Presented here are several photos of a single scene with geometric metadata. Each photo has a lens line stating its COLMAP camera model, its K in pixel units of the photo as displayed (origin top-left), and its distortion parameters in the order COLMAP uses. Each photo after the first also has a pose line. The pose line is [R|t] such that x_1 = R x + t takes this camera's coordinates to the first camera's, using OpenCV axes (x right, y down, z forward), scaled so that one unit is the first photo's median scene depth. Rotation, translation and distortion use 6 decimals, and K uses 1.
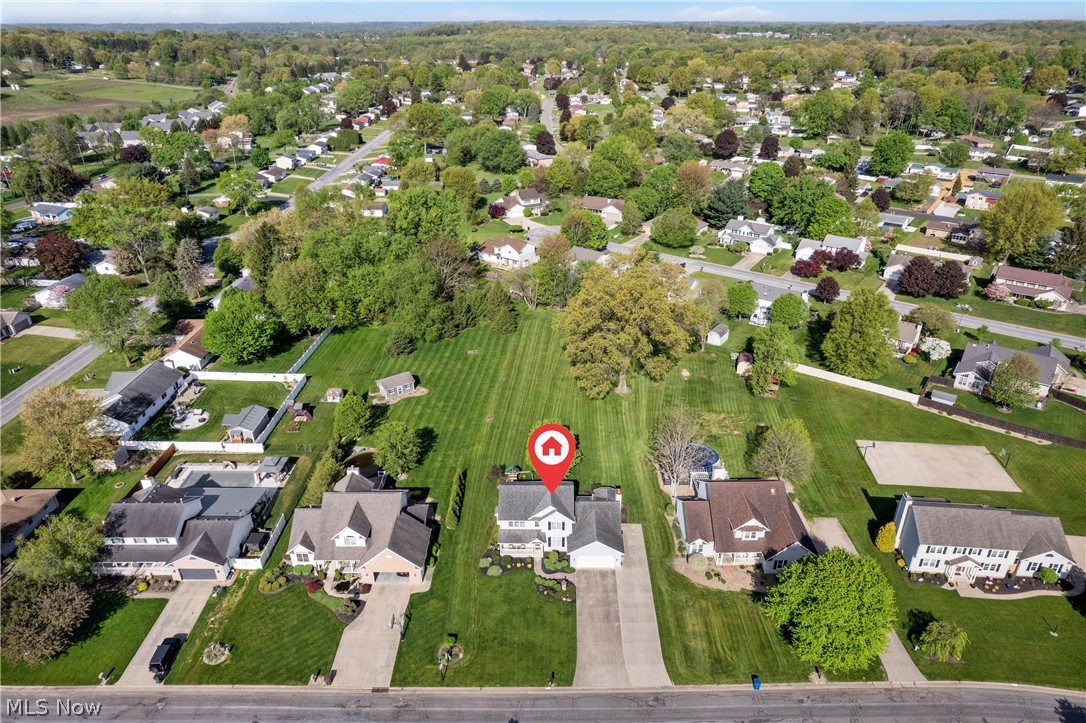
lens RADIAL K [[688.1, 0, 543.2], [0, 688.1, 363.5], [0, 0, 1]] dist [-0.007385, 0.003765]
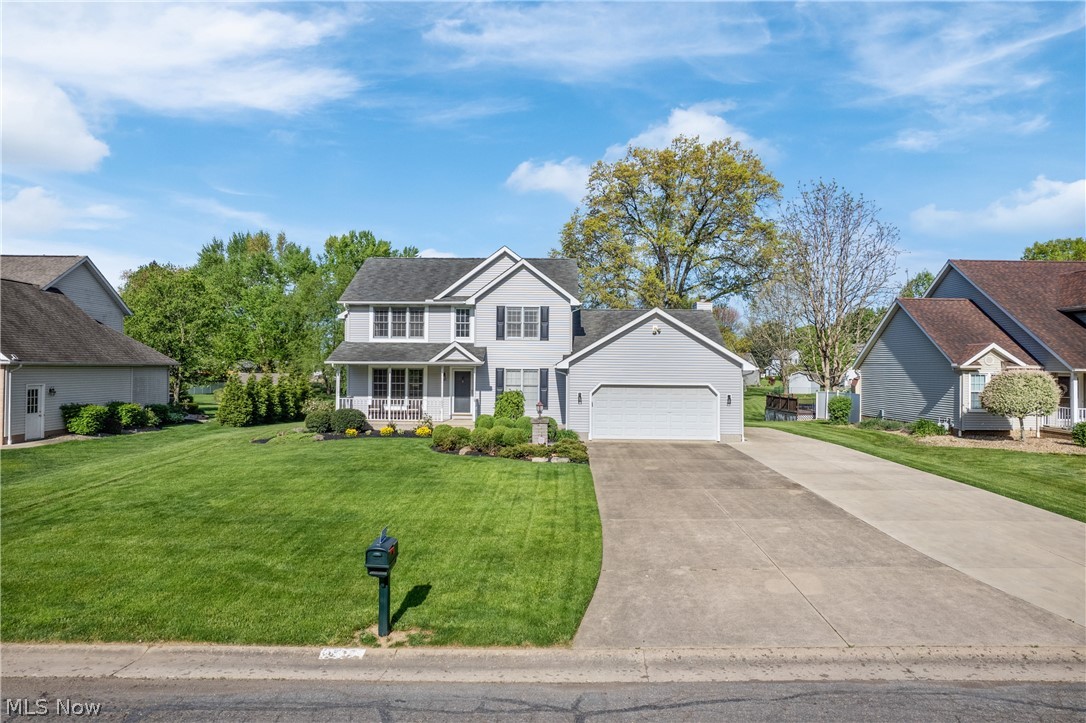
lens RADIAL K [[688.1, 0, 545.8], [0, 688.1, 357.5], [0, 0, 1]] dist [-0.007385, 0.003765]
pose [[0.999941, 0.010396, -0.003040, 0.035147], [-0.010651, 0.892904, -0.450122, 0.443493], [-0.001965, 0.450128, 0.892962, 0.818681]]
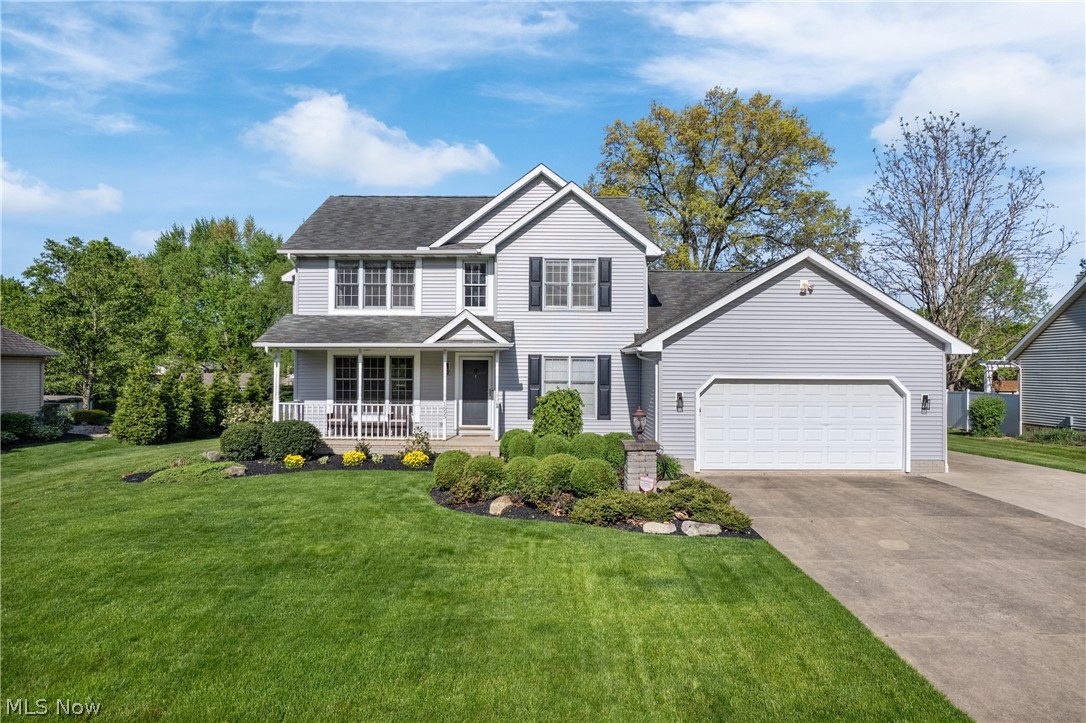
lens RADIAL K [[688.1, 0, 542.5], [0, 688.1, 365.2], [0, 0, 1]] dist [-0.007385, 0.003765]
pose [[0.999838, 0.008431, 0.015878, 0.009265], [-0.000500, 0.895920, -0.444215, 0.391750], [-0.017971, 0.444135, 0.895780, 0.938381]]
